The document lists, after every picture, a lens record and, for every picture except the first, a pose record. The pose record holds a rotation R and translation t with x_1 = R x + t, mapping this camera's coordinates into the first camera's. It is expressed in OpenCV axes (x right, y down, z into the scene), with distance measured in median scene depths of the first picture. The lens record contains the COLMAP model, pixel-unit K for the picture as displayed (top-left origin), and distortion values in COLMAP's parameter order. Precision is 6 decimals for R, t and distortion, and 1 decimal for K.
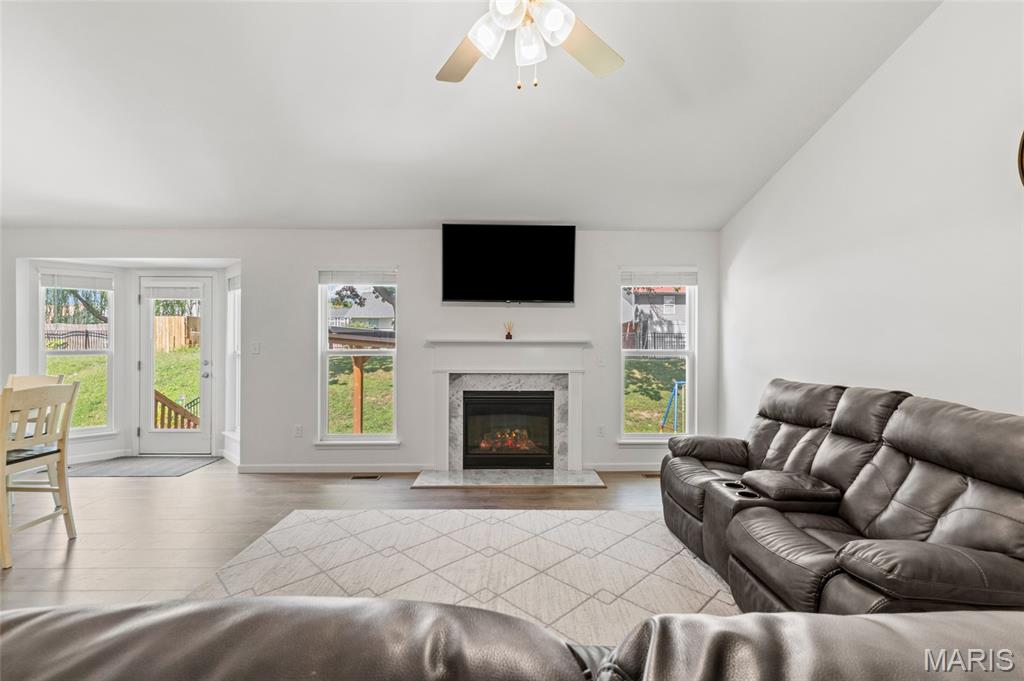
lens RADIAL K [[459.5, 0, 512.2], [0, 459.5, 339.9], [0, 0, 1]] dist [-0.000696, -0.000679]
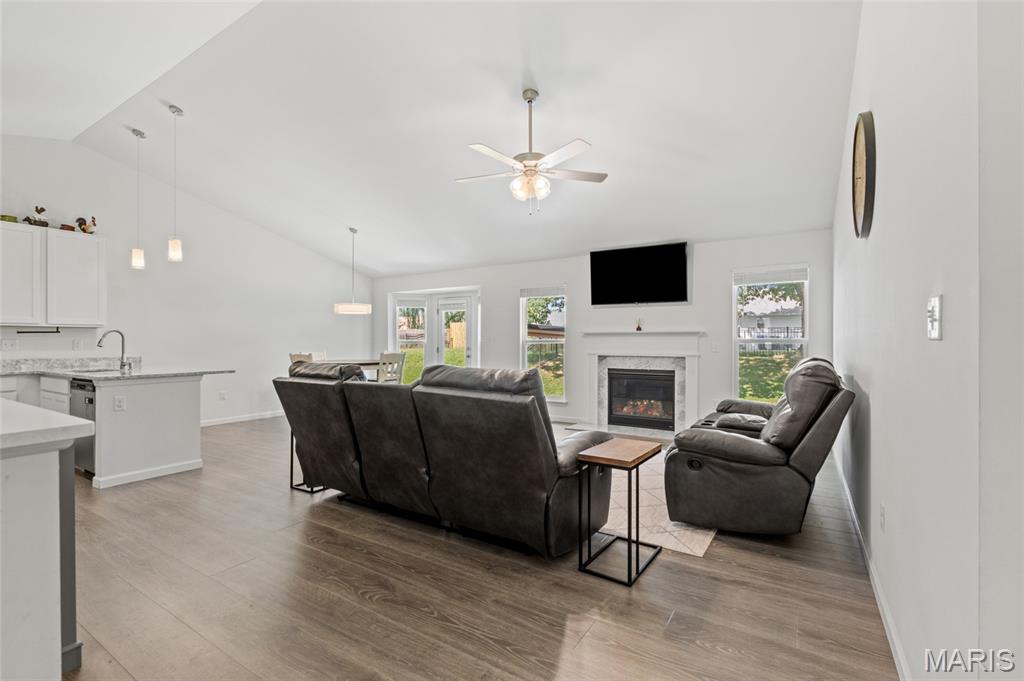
lens RADIAL K [[468.2, 0, 512.9], [0, 468.2, 337.8], [0, 0, 1]] dist [0.001444, 0.000775]
pose [[0.836427, -0.008393, -0.548015, 0.433184], [0.004259, 0.999952, -0.008814, 0.029188], [0.548062, 0.005039, 0.836422, -0.350776]]
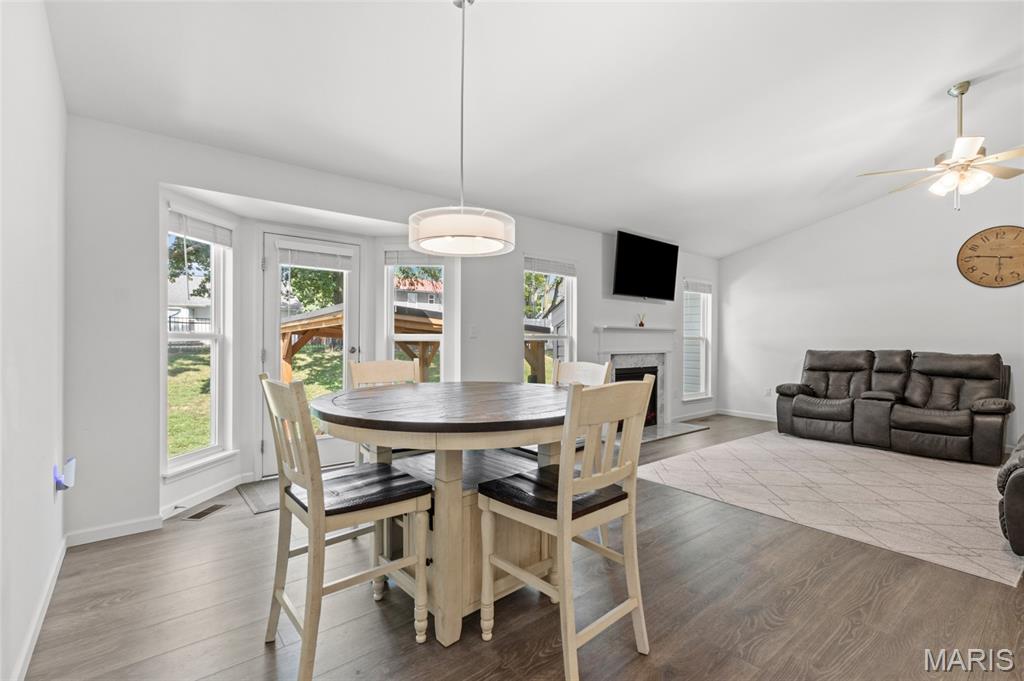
lens RADIAL K [[459.5, 0, 512.2], [0, 459.5, 339.9], [0, 0, 1]] dist [-0.000696, -0.000679]
pose [[0.784183, 0.000290, 0.620529, -1.082455], [-0.006102, 0.999955, 0.007244, 0.027772], [-0.620499, -0.009467, 0.784150, 0.211164]]
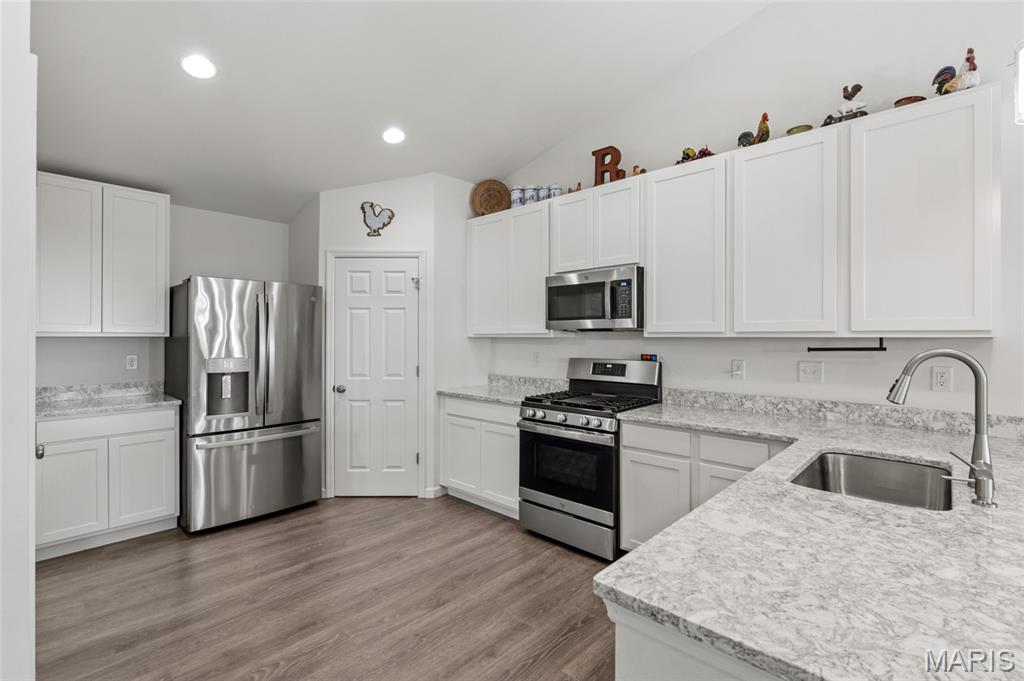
lens RADIAL K [[459.5, 0, 512.2], [0, 459.5, 339.9], [0, 0, 1]] dist [-0.000696, -0.000679]
pose [[-0.691424, 0.002267, -0.722445, -0.478928], [-0.000767, 0.999992, 0.003871, -0.010844], [0.722448, 0.003231, -0.691417, 0.047485]]
